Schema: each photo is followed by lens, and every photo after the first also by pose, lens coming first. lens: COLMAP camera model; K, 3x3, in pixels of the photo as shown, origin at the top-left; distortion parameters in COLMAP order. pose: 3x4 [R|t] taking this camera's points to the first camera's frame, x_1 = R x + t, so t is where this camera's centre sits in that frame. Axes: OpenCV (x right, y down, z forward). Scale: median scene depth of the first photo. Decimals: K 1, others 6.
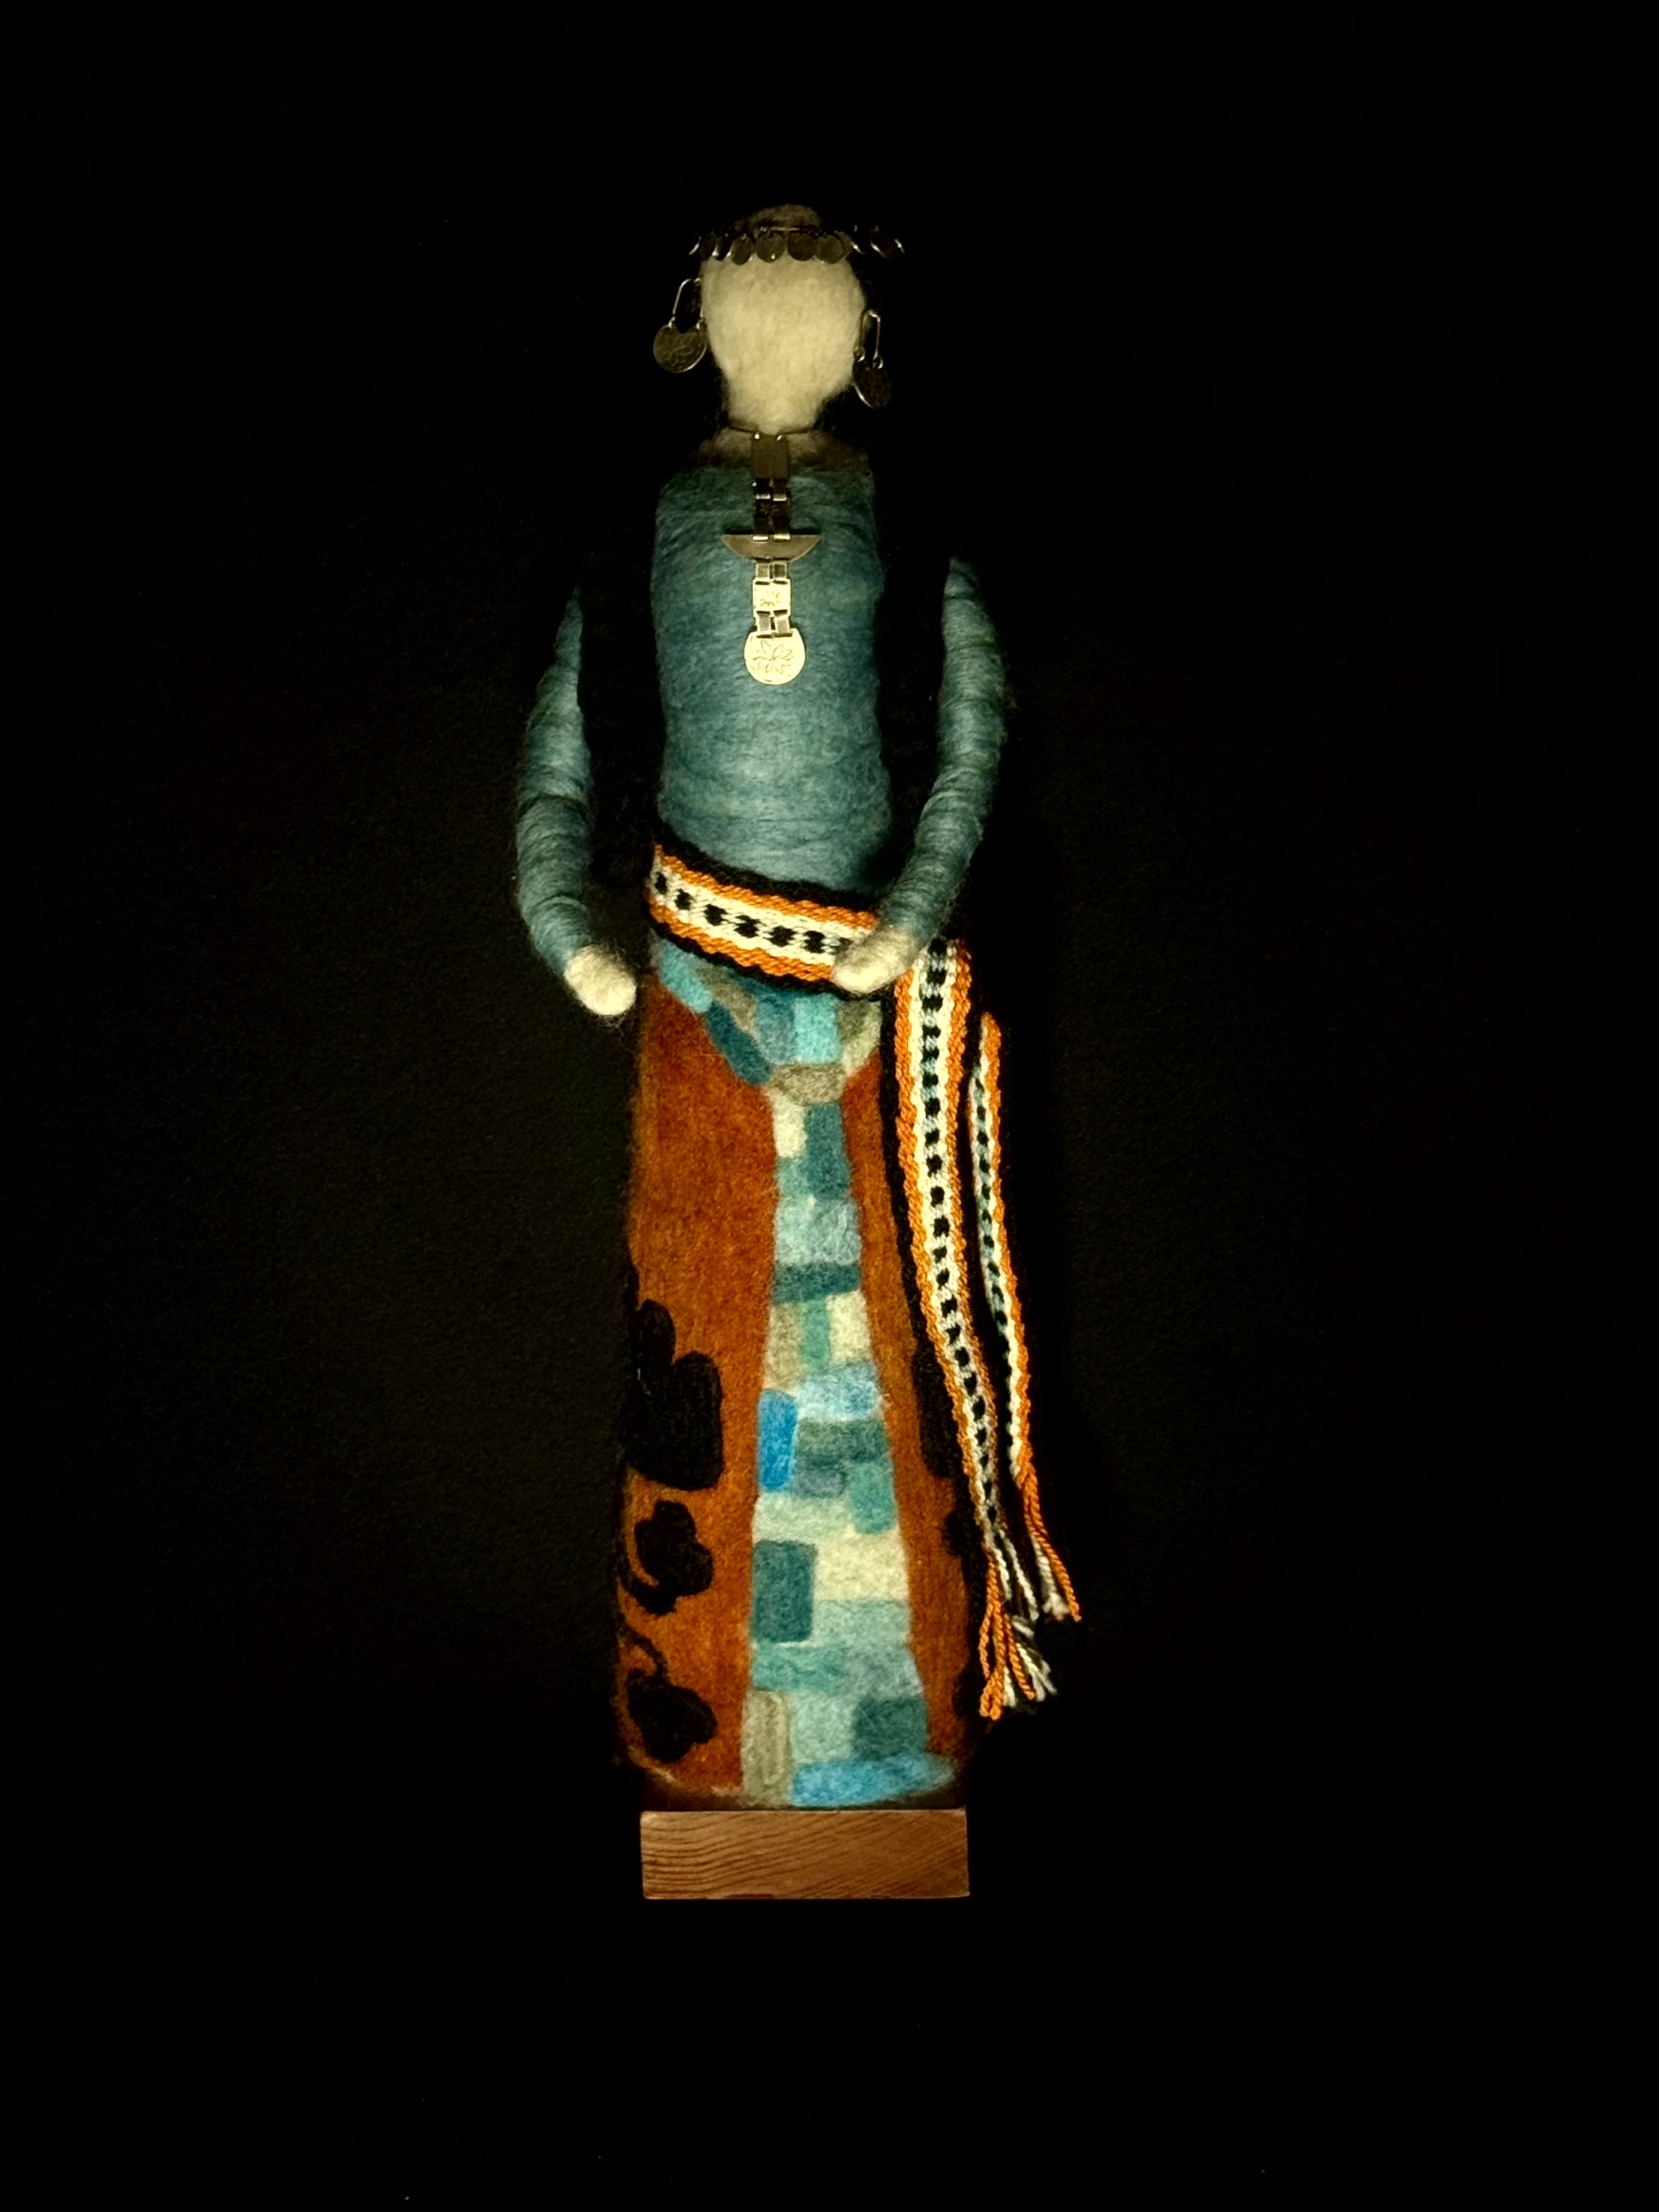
lens RADIAL K [[4220.7, 0, 847.4], [0, 4220.7, 1108.7], [0, 0, 1]] dist [0.360221, 0.000000]
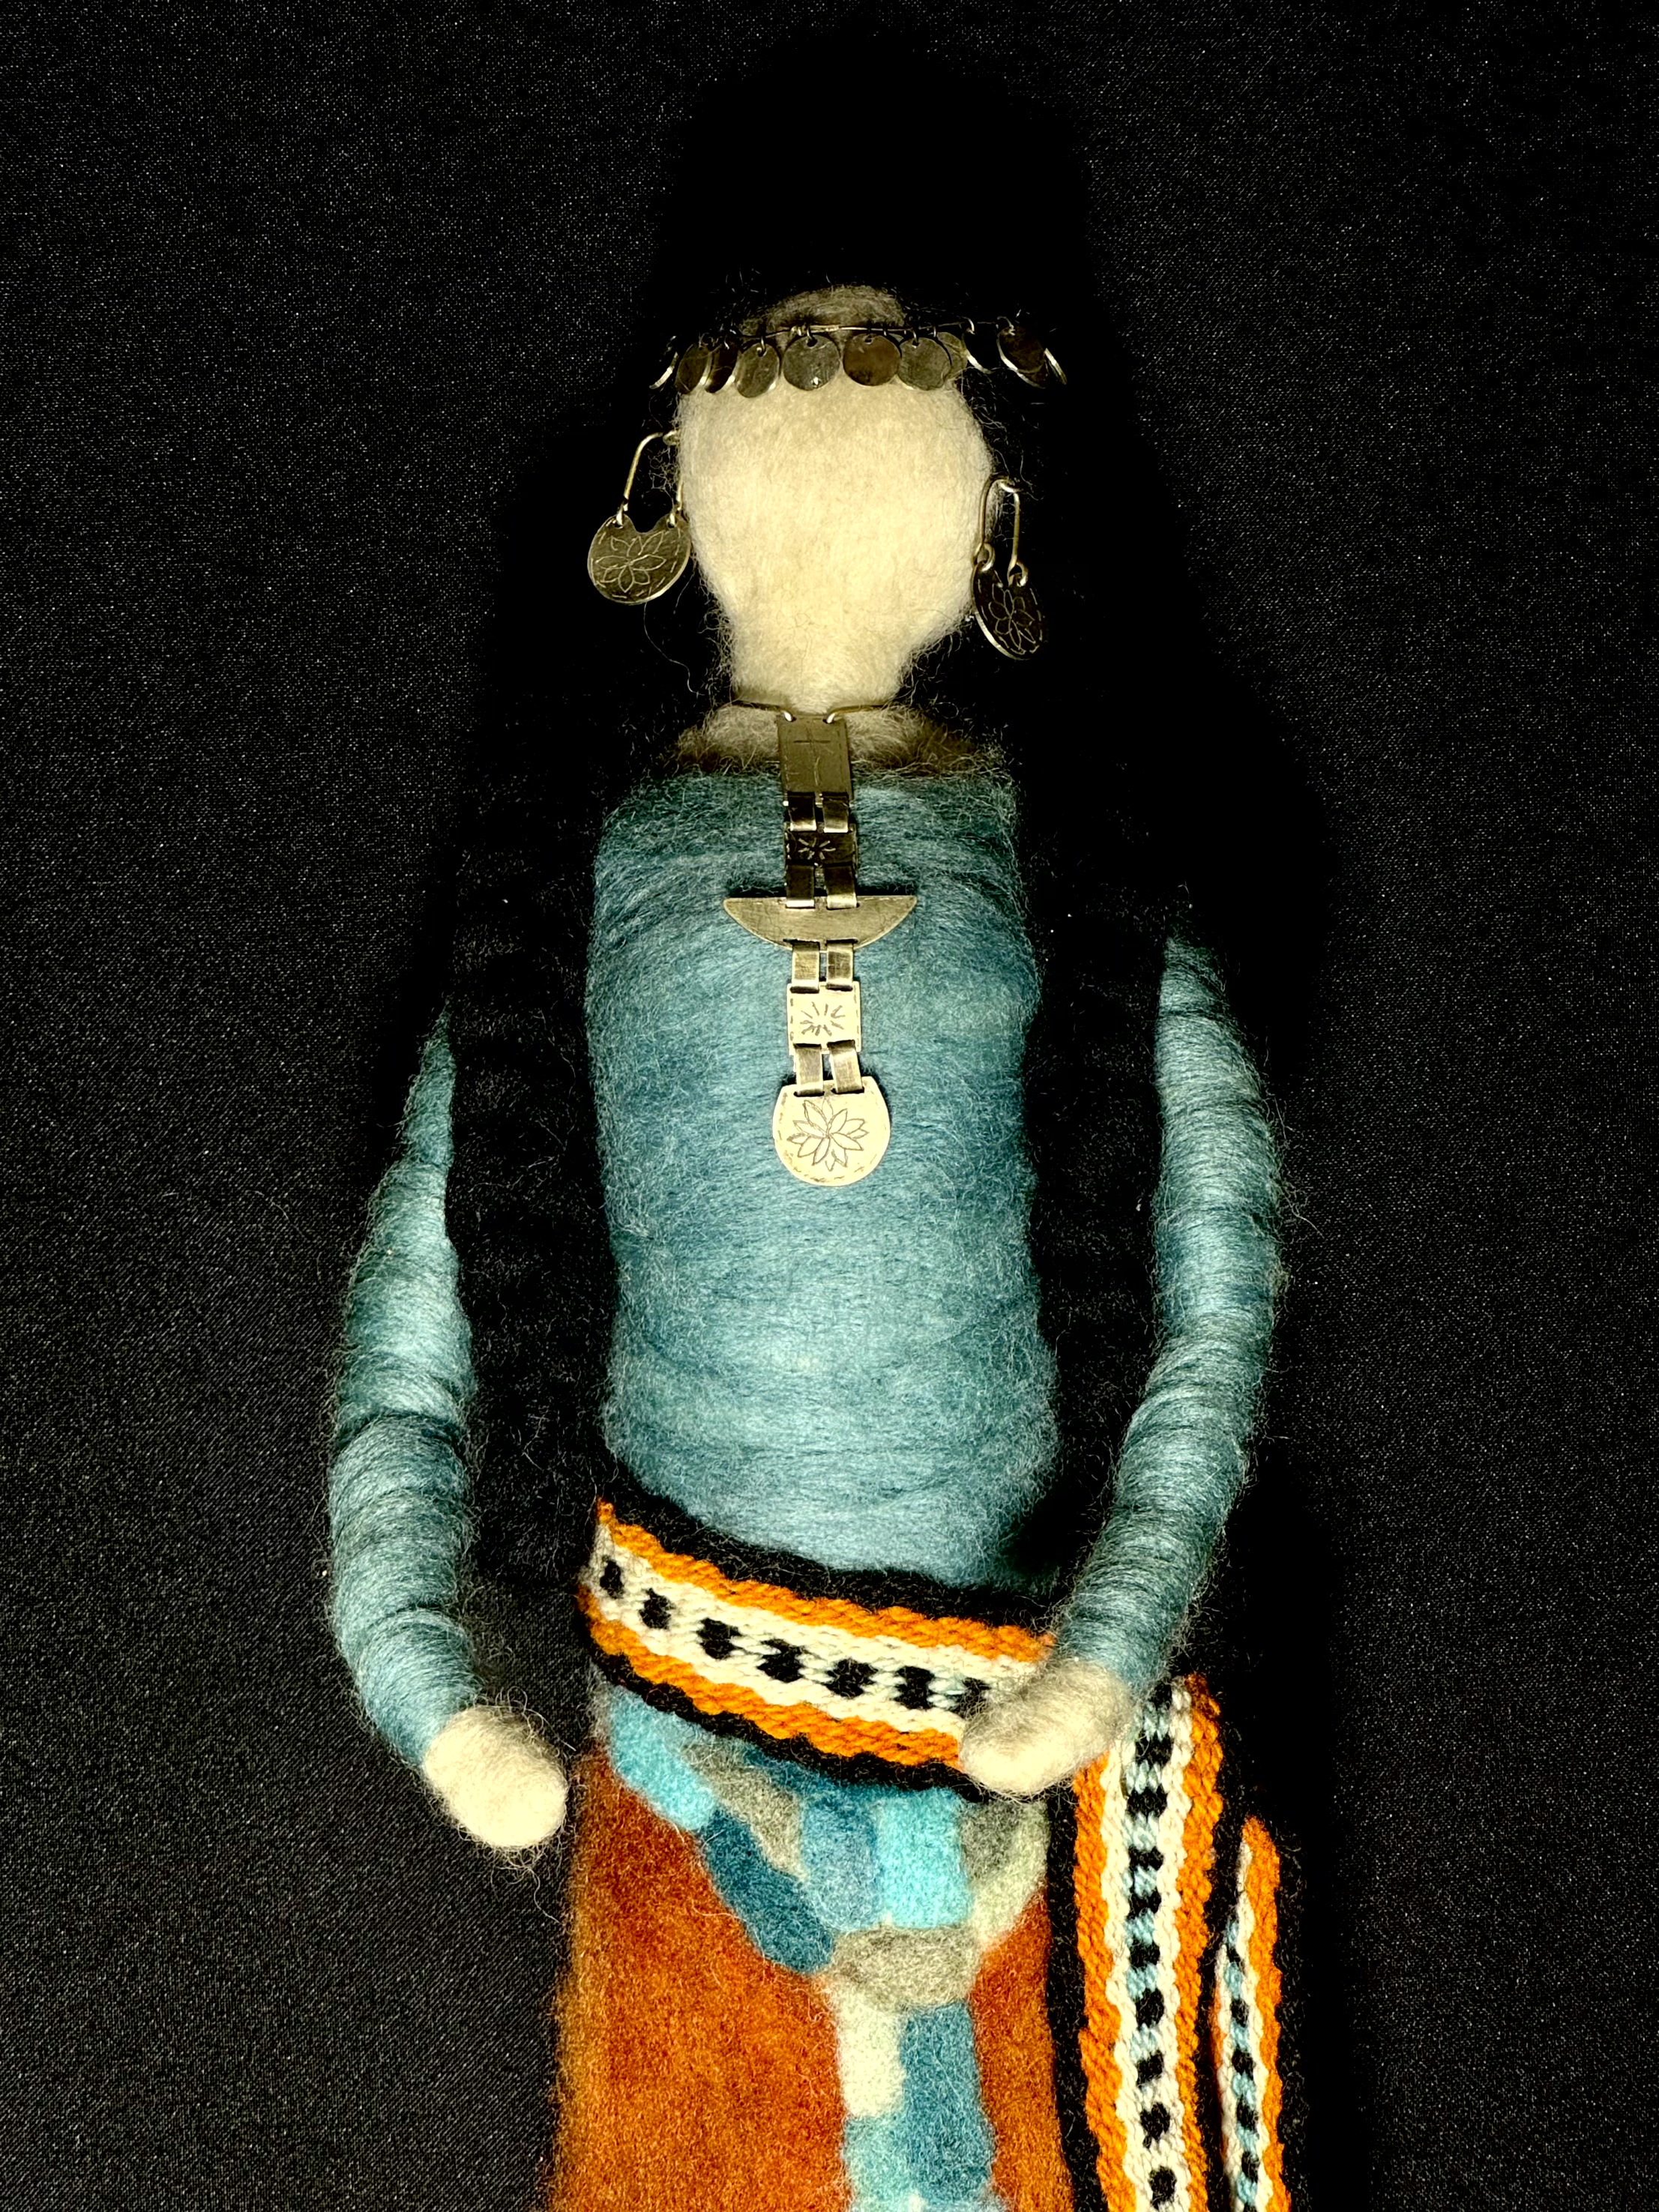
lens RADIAL K [[5579.9, 0, 832.4], [0, 5579.9, 1101.9], [0, 0, 1]] dist [0.093540, 0.000000]
pose [[0.999825, -0.018537, 0.002489, -0.018248], [0.018703, 0.991963, -0.125137, -0.025845], [-0.000149, 0.125162, 0.992136, 0.327827]]
